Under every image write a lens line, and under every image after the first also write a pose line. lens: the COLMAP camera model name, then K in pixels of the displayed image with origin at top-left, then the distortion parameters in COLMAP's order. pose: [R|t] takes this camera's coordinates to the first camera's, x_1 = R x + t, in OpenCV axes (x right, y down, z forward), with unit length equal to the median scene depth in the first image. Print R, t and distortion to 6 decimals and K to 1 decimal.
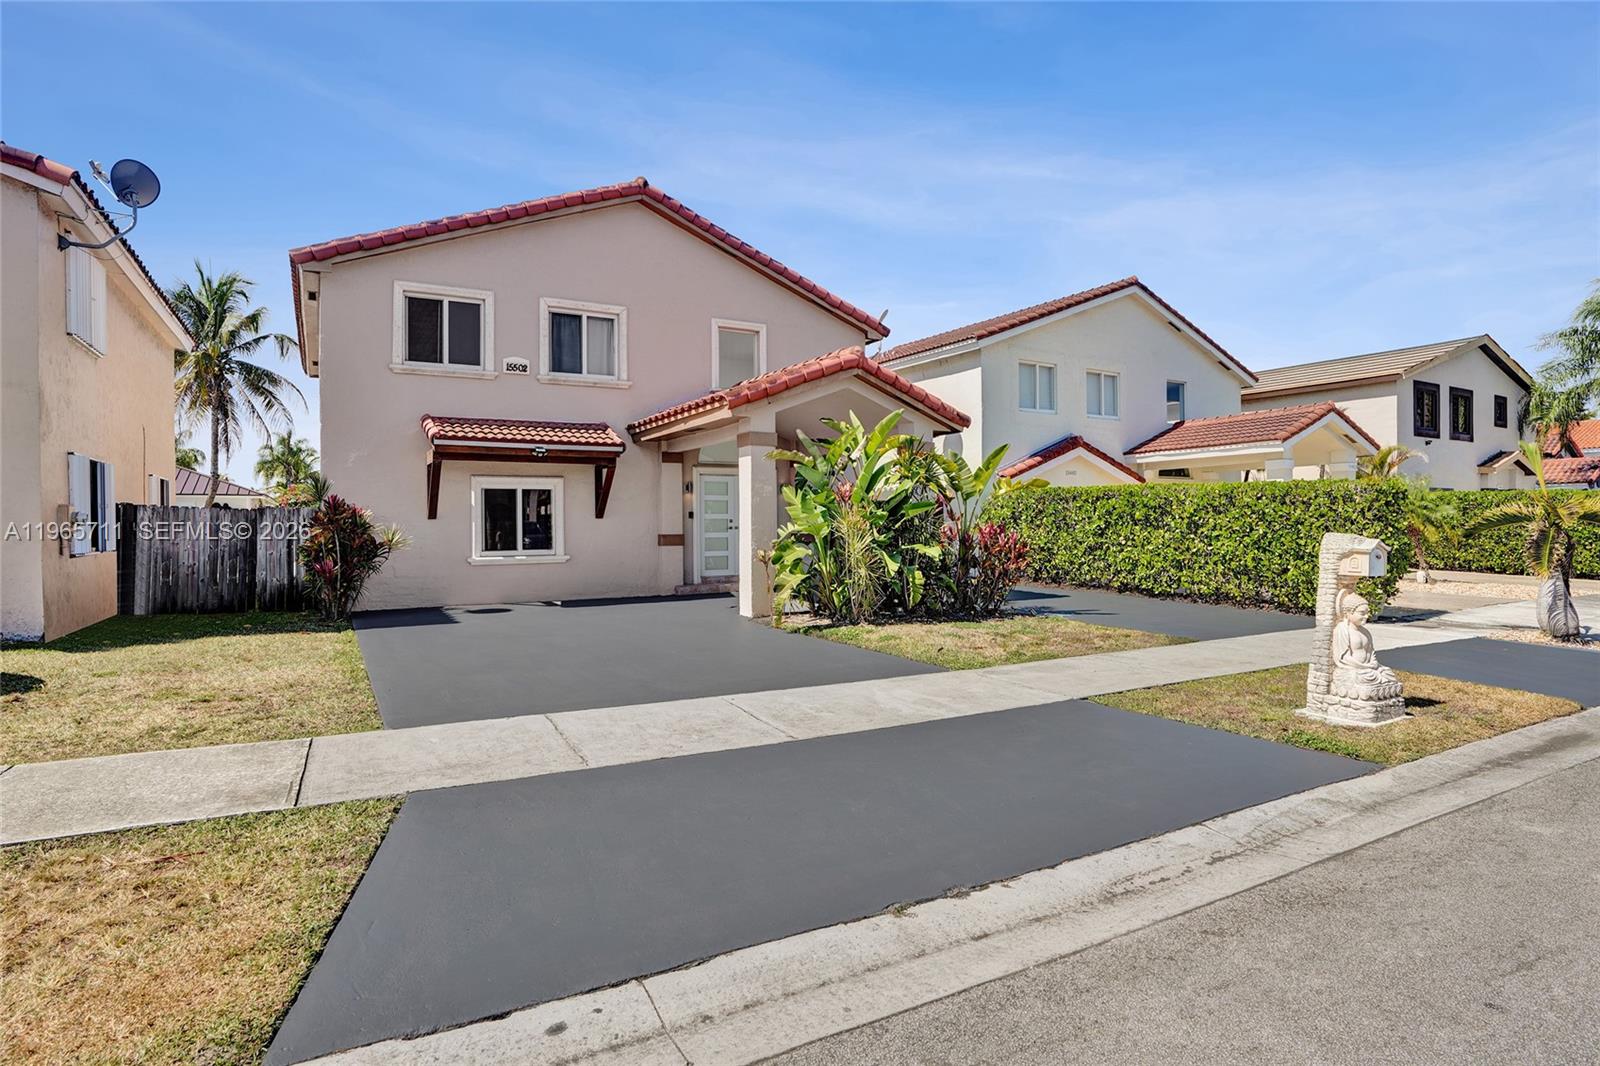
lens RADIAL K [[821.9, 0, 749.6], [0, 821.9, 530.1], [0, 0, 1]] dist [-0.042567, 0.000499]
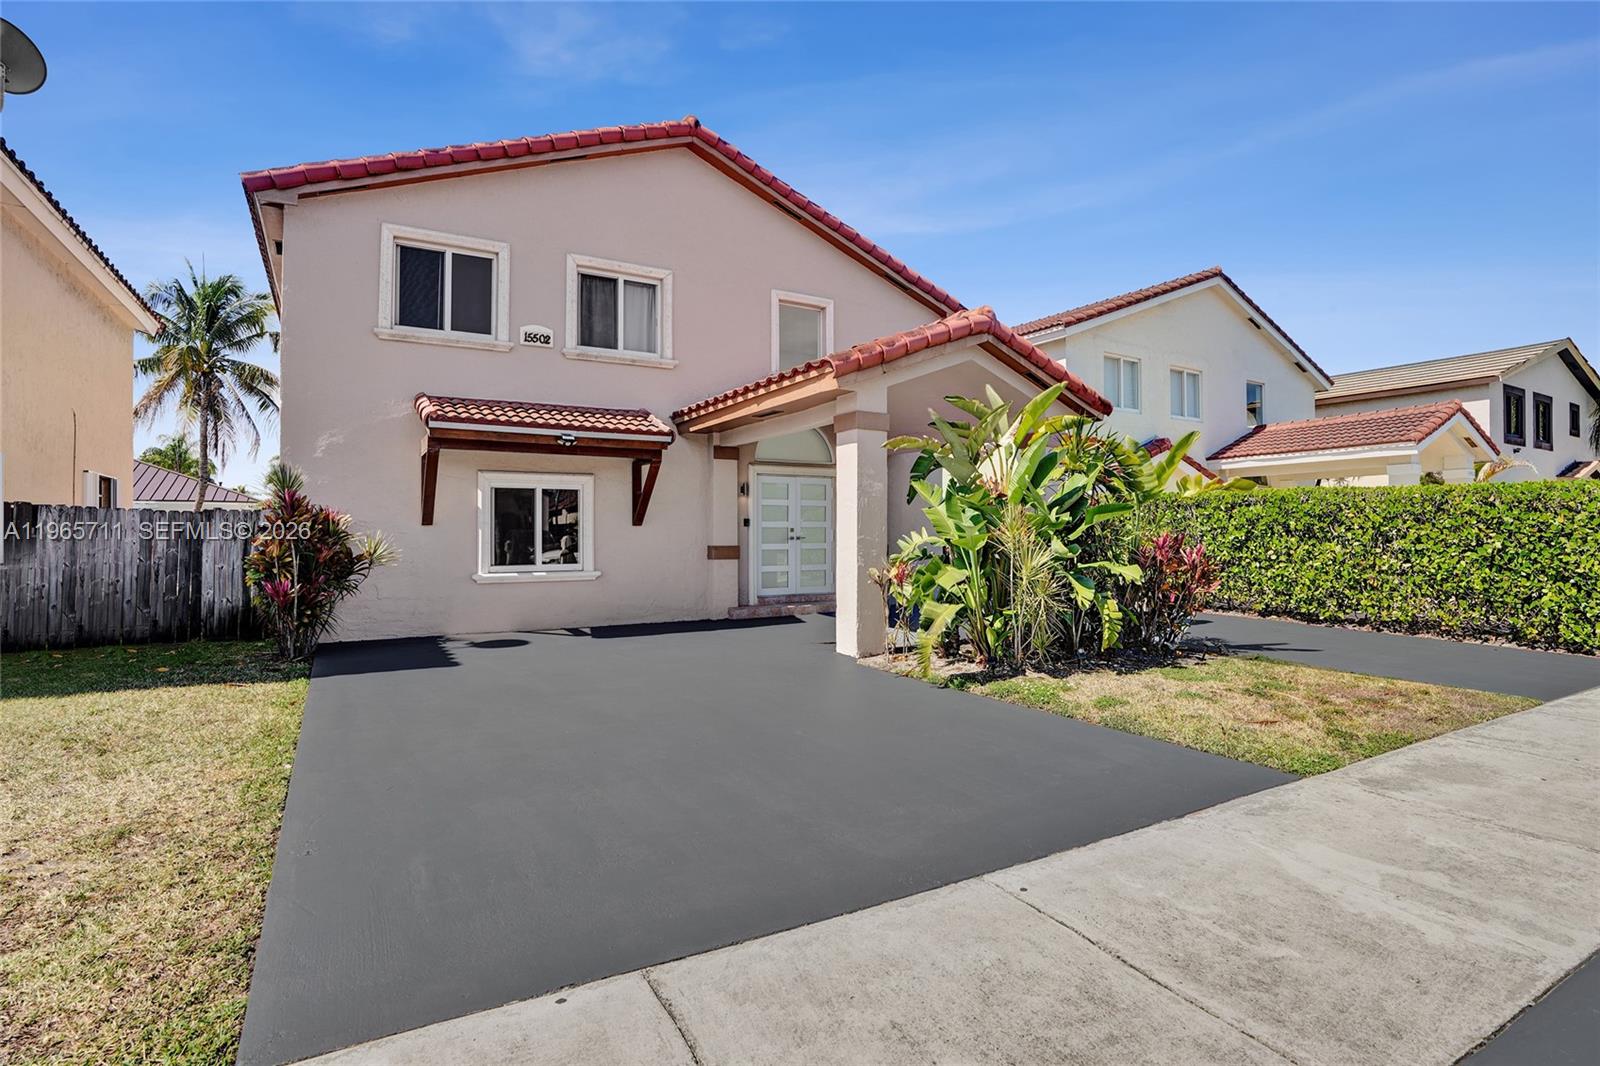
lens RADIAL K [[781.5, 0, 798.8], [0, 781.5, 528.7], [0, 0, 1]] dist [-0.063084, 0.027801]
pose [[0.997965, 0.004972, 0.063569, -0.074861], [-0.004074, 0.999890, -0.014256, -0.000979], [-0.063633, 0.013968, 0.997876, 0.224976]]
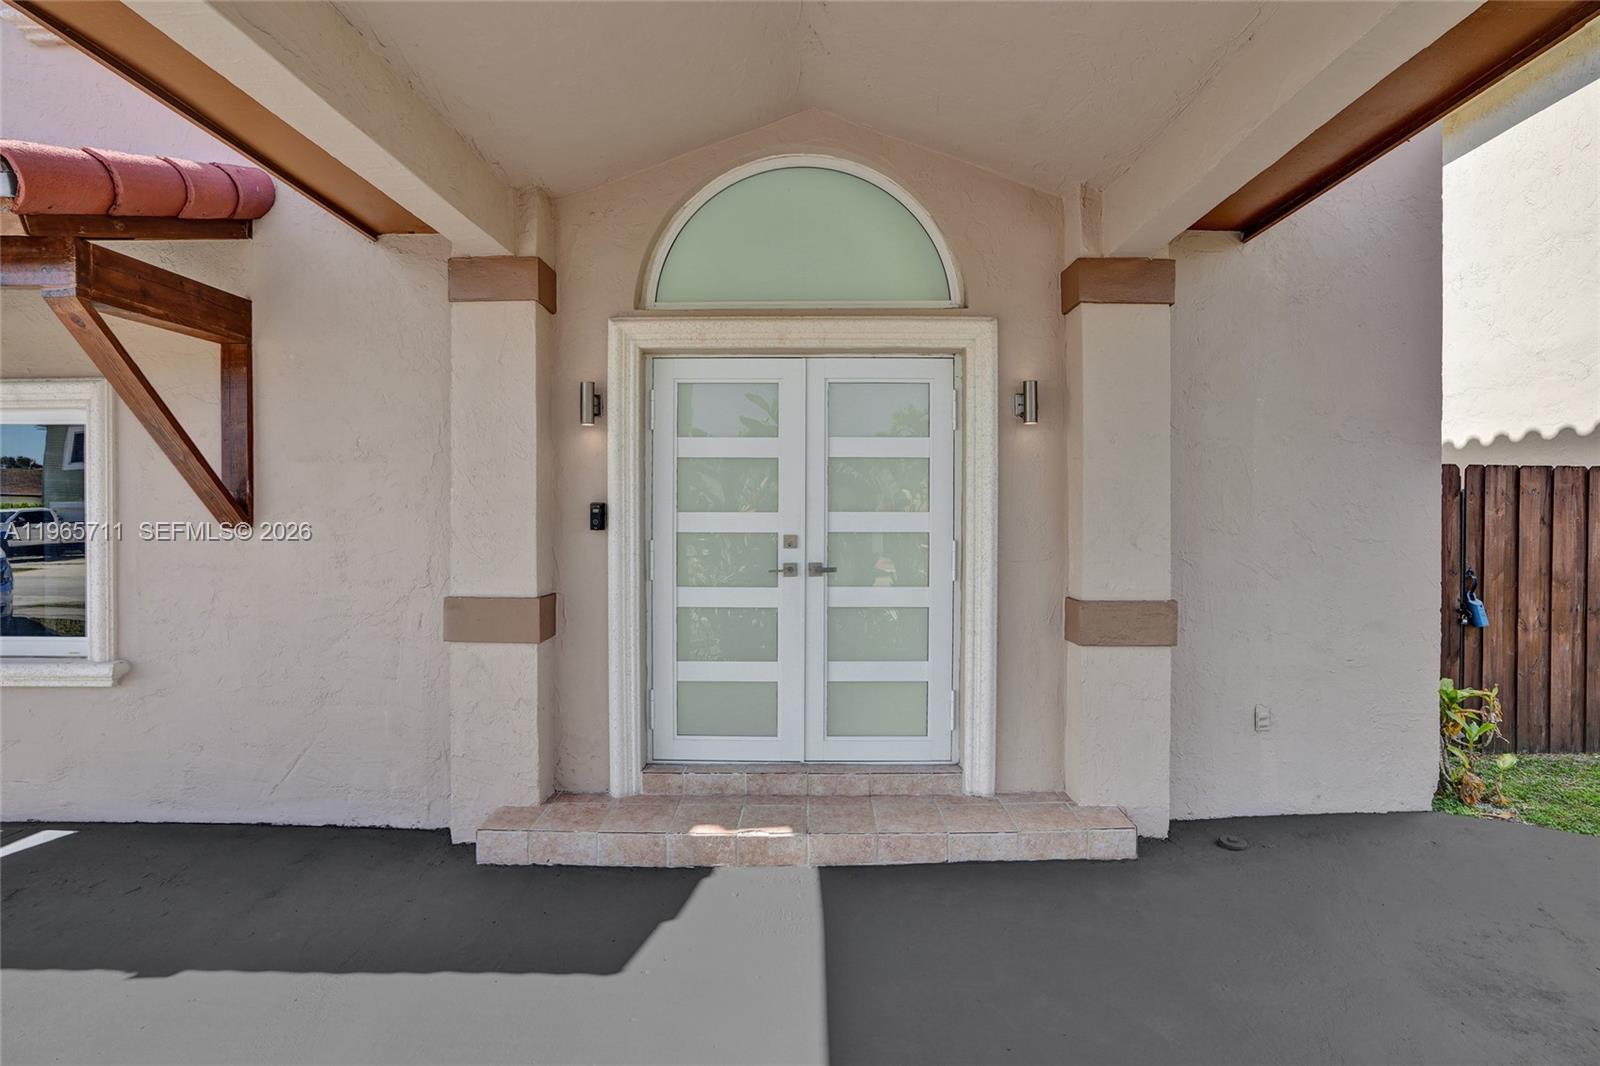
lens RADIAL K [[753.0, 0, 800.0], [0, 753.0, 533.0], [0, 0, 1]] dist [-0.063640, 0.025221]
pose [[0.882473, 0.010968, -0.470235, 0.096837], [-0.008031, 0.999934, 0.008250, -0.017223], [0.470295, -0.003504, 0.882503, 0.901522]]
